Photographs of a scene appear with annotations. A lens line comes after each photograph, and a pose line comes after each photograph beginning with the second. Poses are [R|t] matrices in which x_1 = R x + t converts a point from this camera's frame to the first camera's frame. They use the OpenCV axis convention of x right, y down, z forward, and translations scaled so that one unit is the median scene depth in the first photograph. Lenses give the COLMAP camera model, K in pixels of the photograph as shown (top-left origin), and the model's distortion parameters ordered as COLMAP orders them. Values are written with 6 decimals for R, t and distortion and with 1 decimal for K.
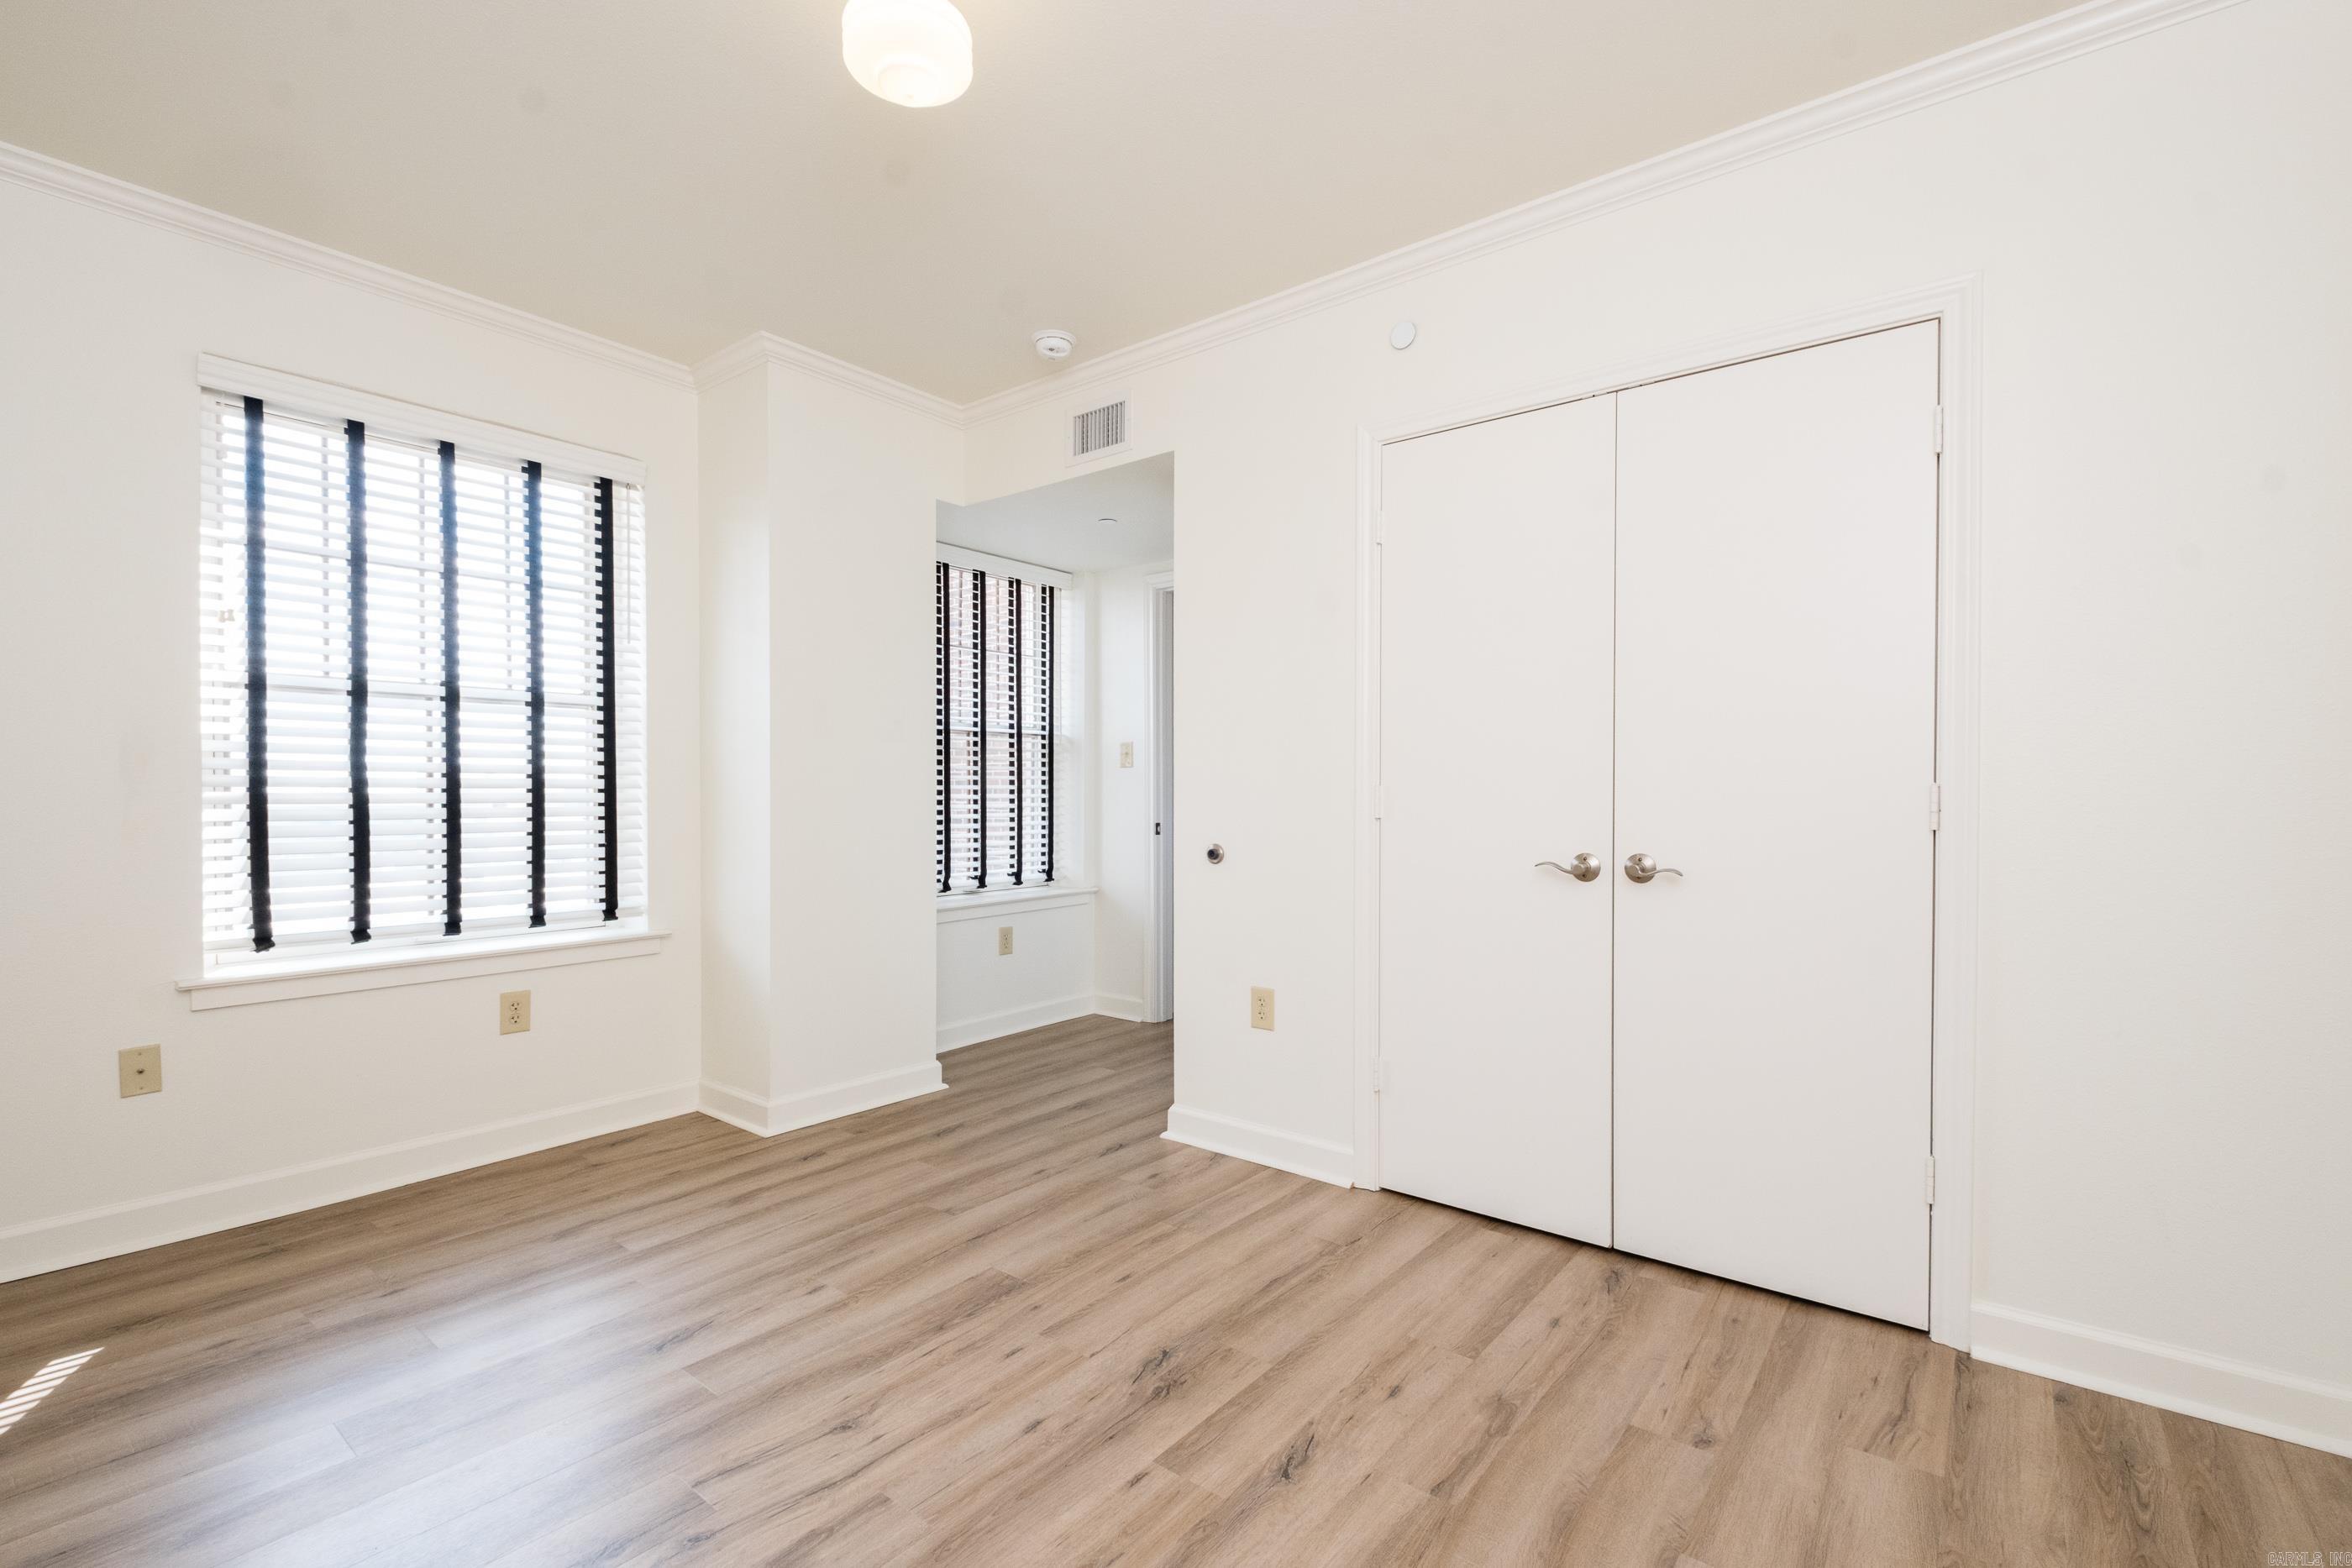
lens RADIAL K [[1012.9, 0, 1182.9], [0, 1012.9, 808.4], [0, 0, 1]] dist [0.005176, -0.005745]
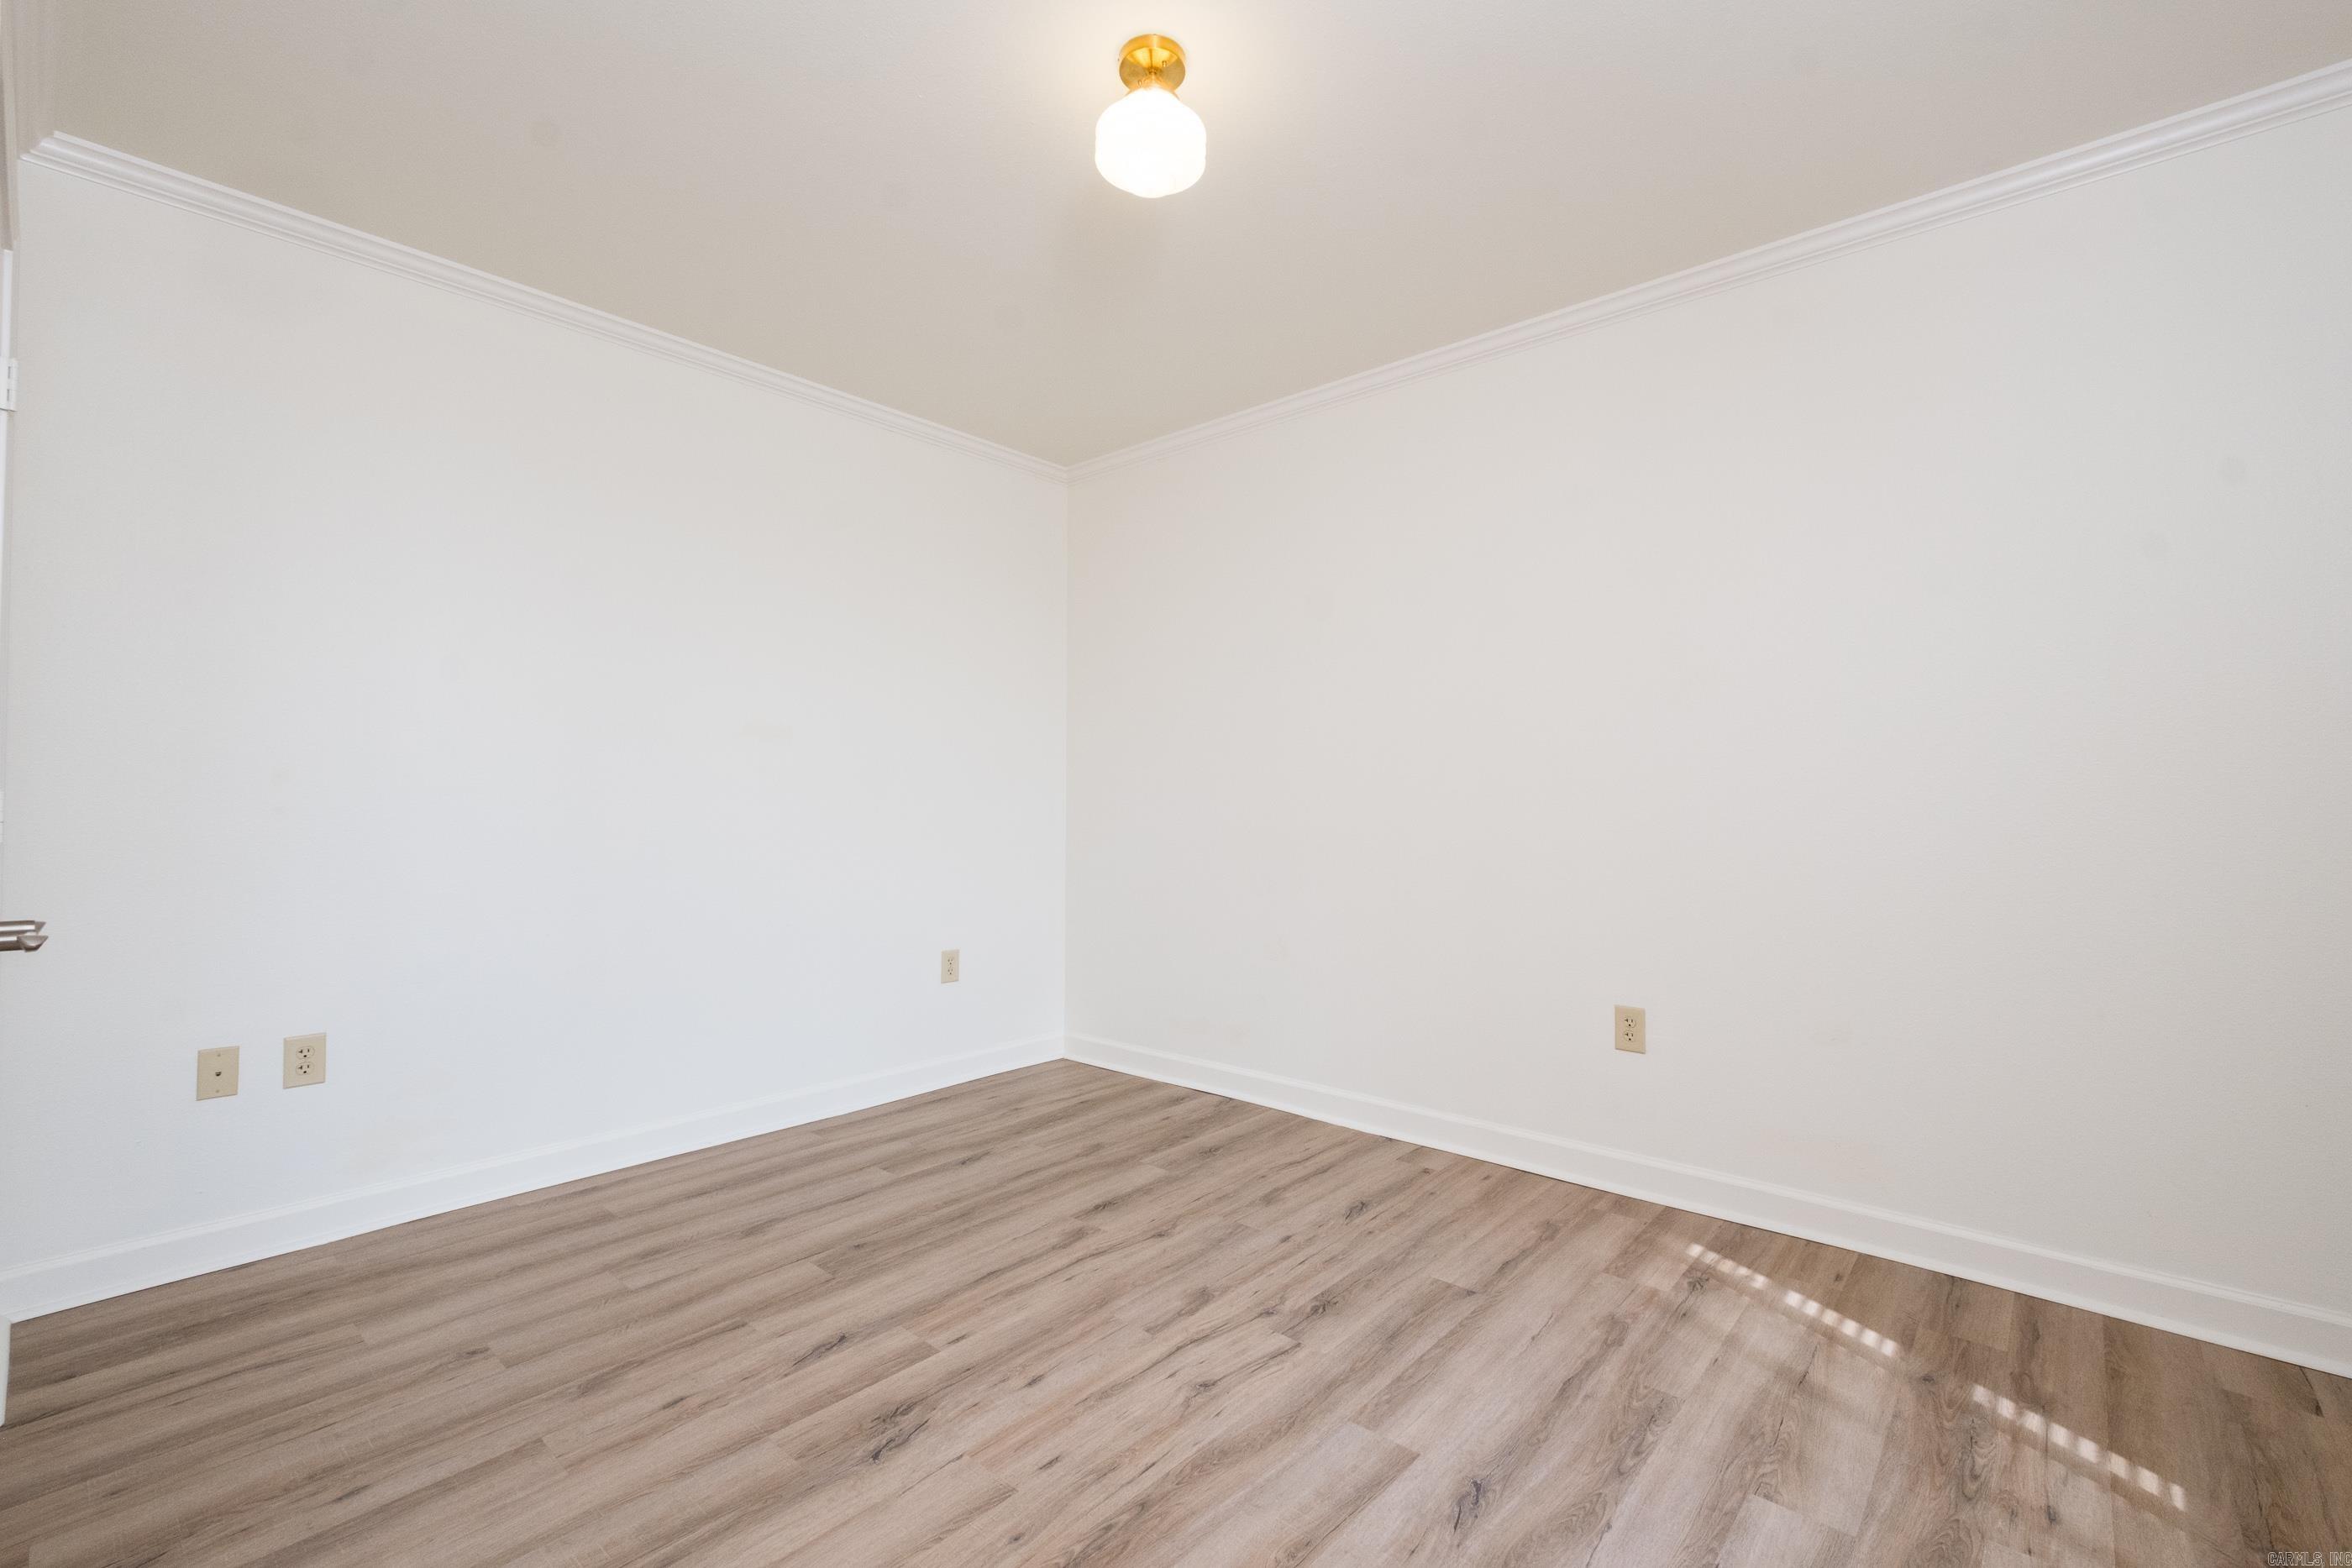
lens RADIAL K [[1012.9, 0, 1182.9], [0, 1012.9, 808.4], [0, 0, 1]] dist [0.005176, -0.005745]
pose [[-0.998482, -0.005443, 0.054814, -0.254731], [-0.004085, 0.999683, 0.024861, -0.028195], [-0.054932, 0.024599, -0.998187, 1.448008]]
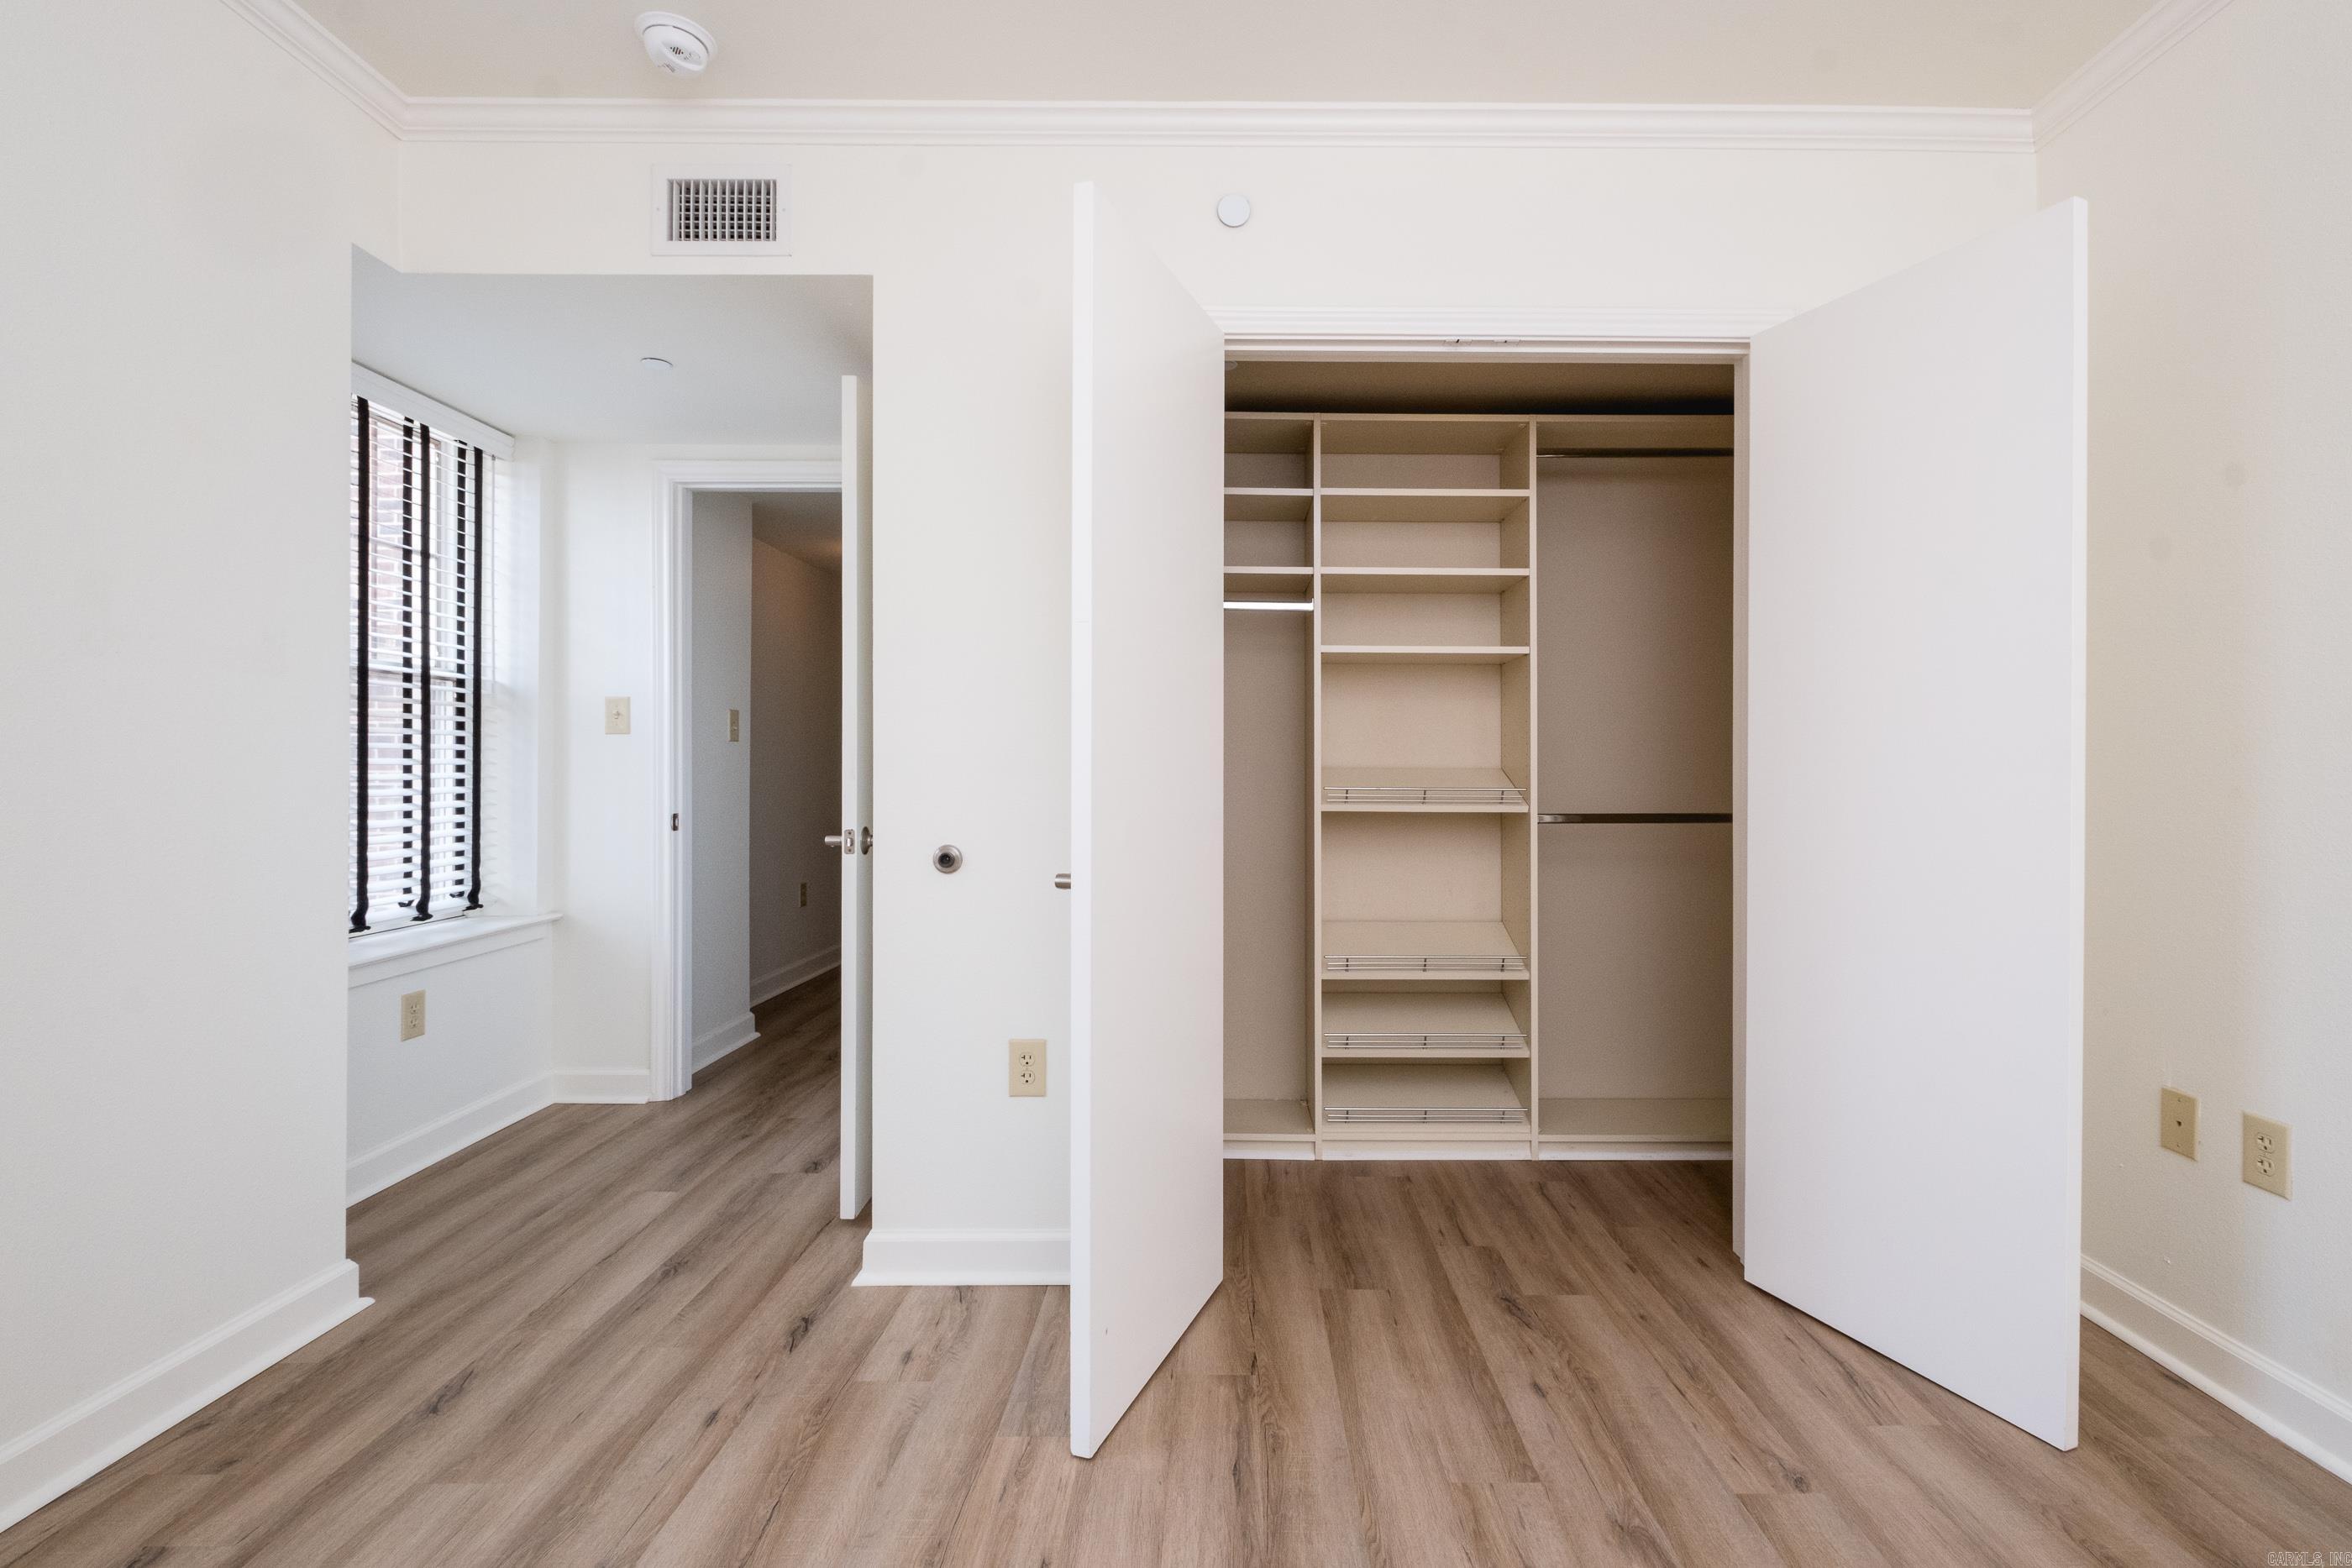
lens RADIAL K [[1021.8, 0, 1227.6], [0, 1021.8, 768.0], [0, 0, 1]] dist [0.007265, -0.005819]
pose [[0.783606, 0.000942, 0.621258, -0.323438], [0.007917, 0.999903, -0.011502, -0.012017], [-0.621208, 0.013931, 0.783522, 0.399809]]
